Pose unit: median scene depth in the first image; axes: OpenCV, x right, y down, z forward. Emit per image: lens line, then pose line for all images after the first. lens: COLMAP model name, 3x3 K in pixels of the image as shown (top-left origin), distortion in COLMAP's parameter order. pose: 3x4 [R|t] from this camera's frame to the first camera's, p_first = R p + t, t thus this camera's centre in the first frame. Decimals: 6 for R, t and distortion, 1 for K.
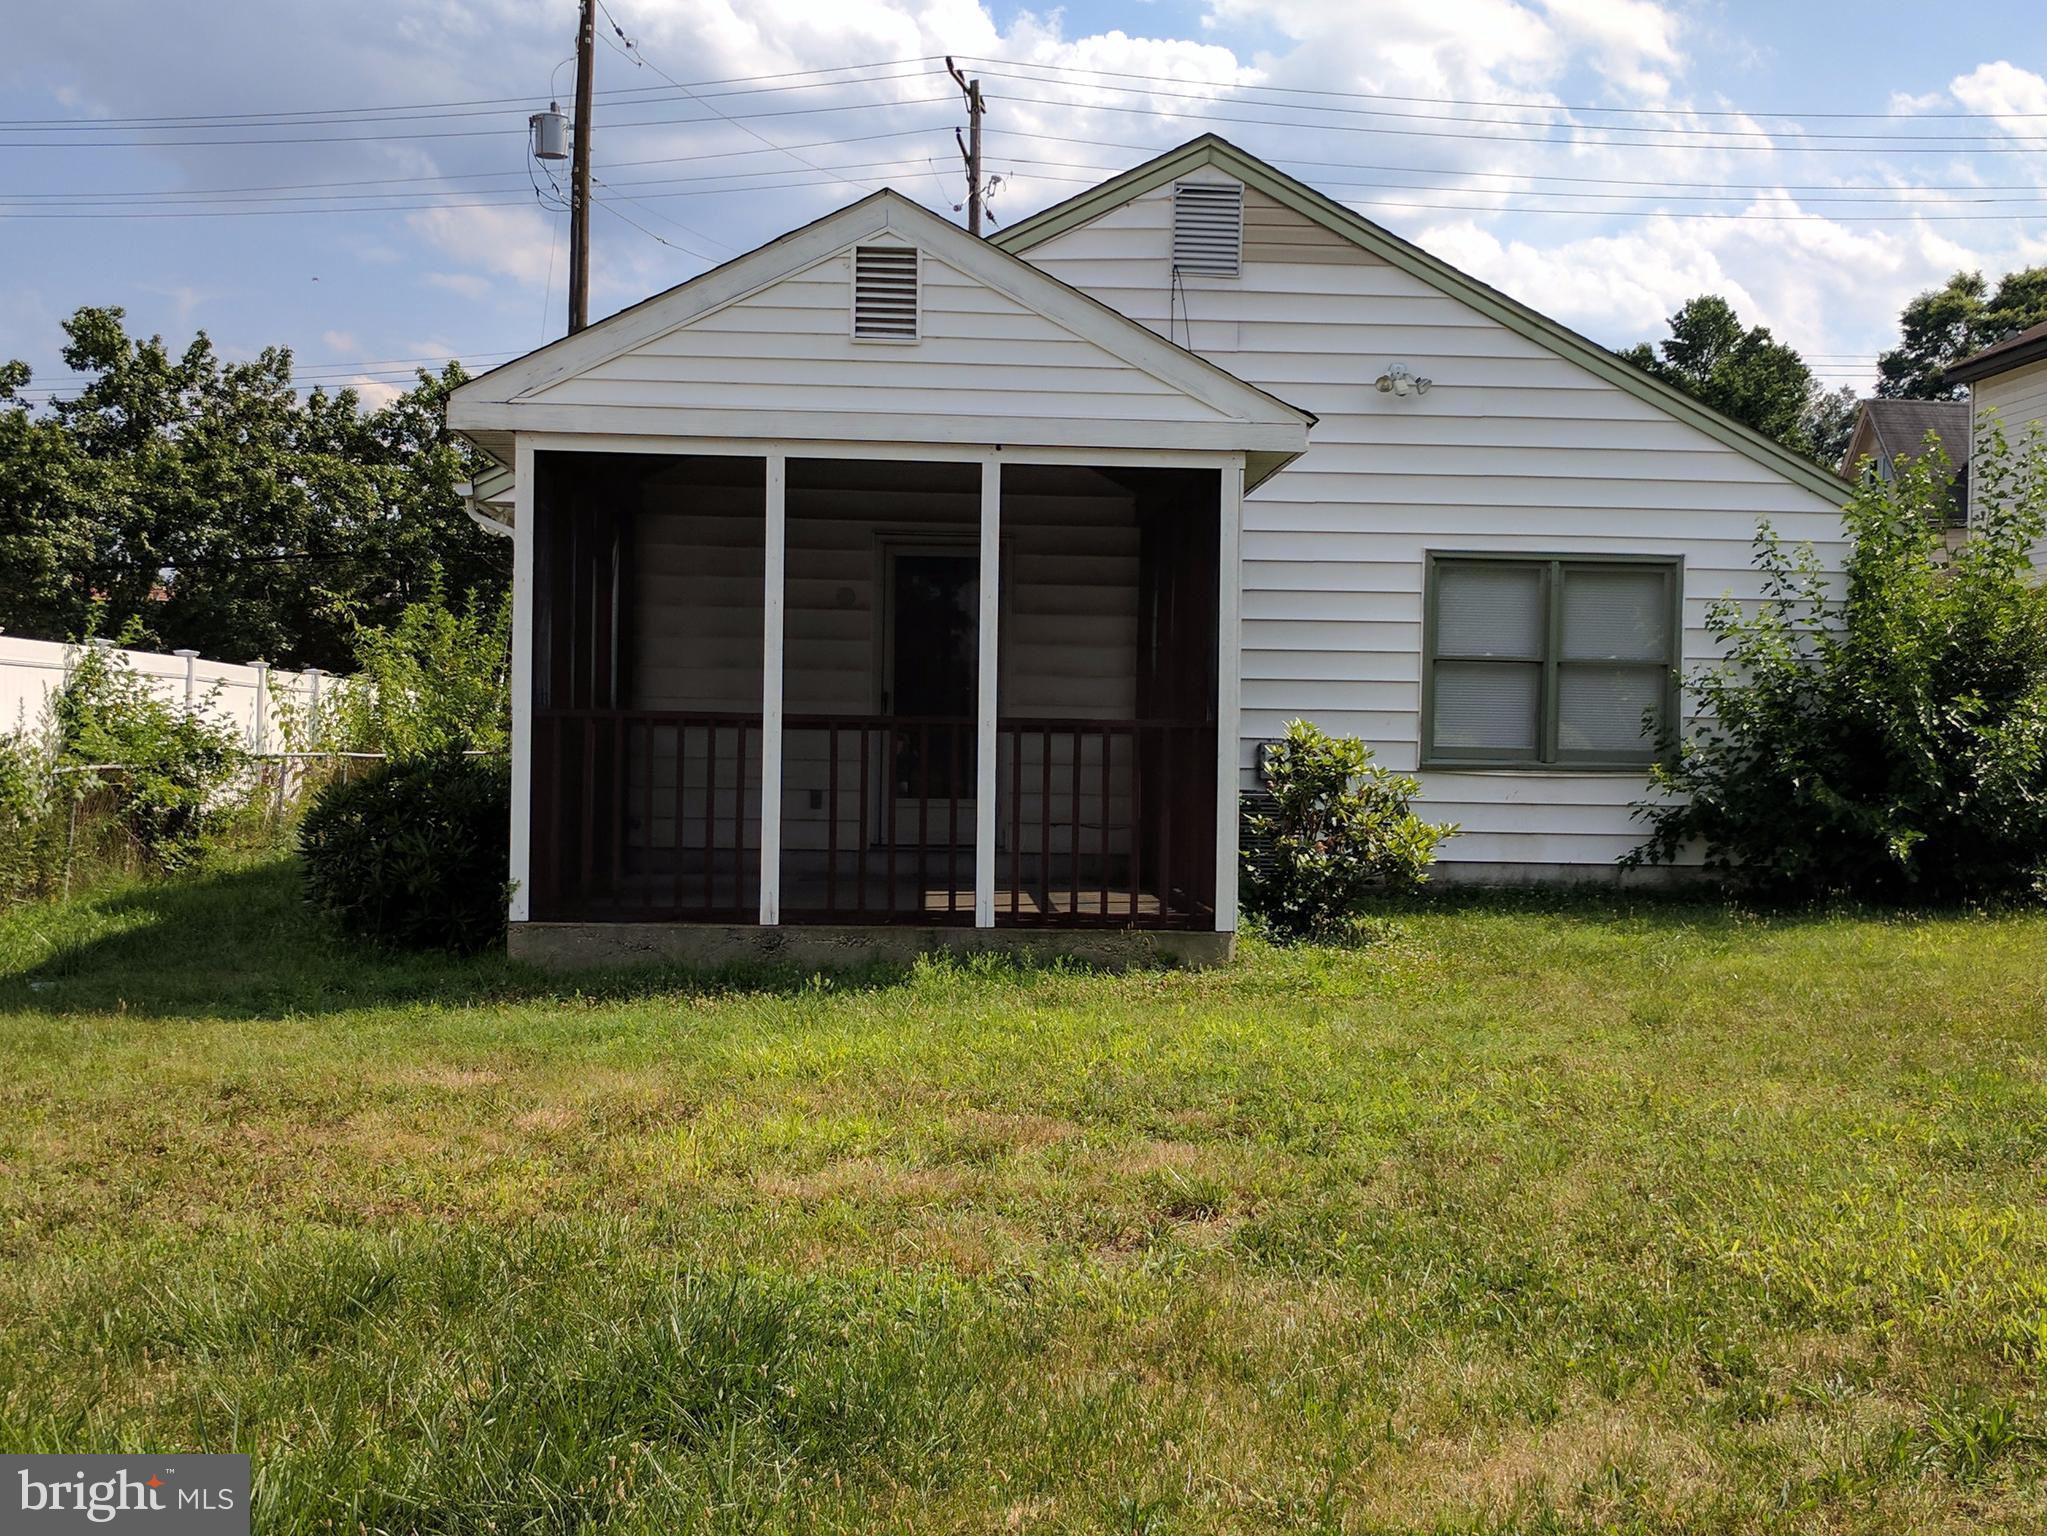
lens RADIAL K [[1551.7, 0, 987.0], [0, 1551.7, 782.3], [0, 0, 1]] dist [-0.000038, 0.007556]
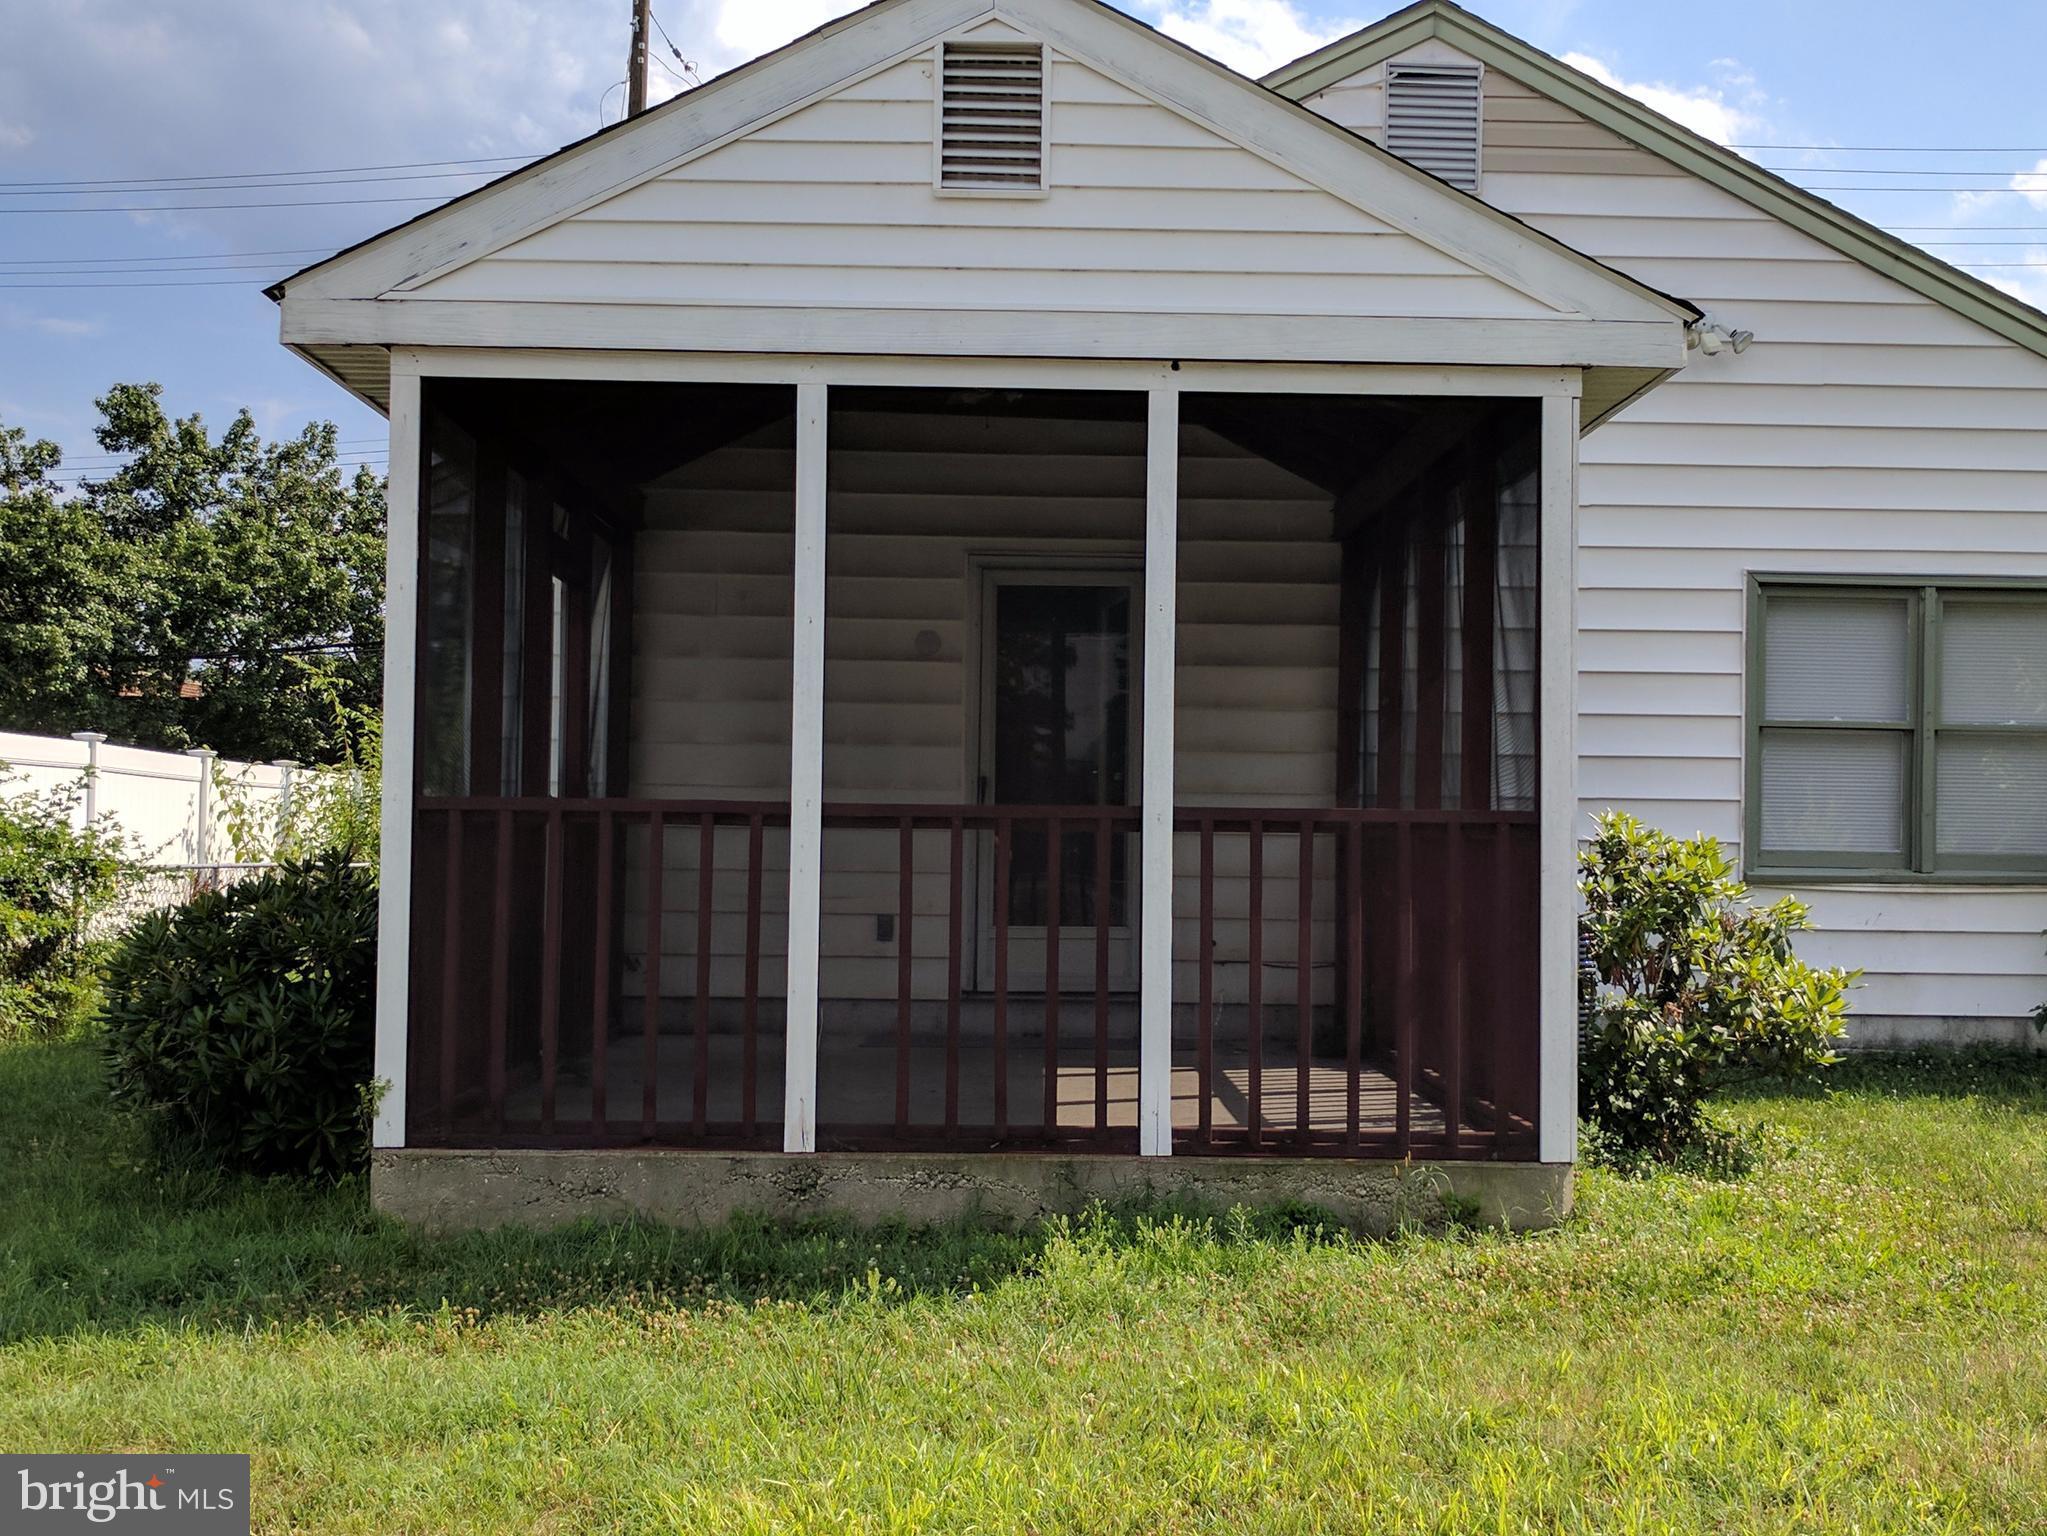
lens RADIAL K [[1551.7, 0, 1025.4], [0, 1551.7, 769.7], [0, 0, 1]] dist [-0.000038, 0.007556]
pose [[0.999557, -0.005938, -0.029148, -0.030735], [0.003783, 0.997294, -0.073424, -0.011008], [0.029505, 0.073281, 0.996875, 0.353342]]
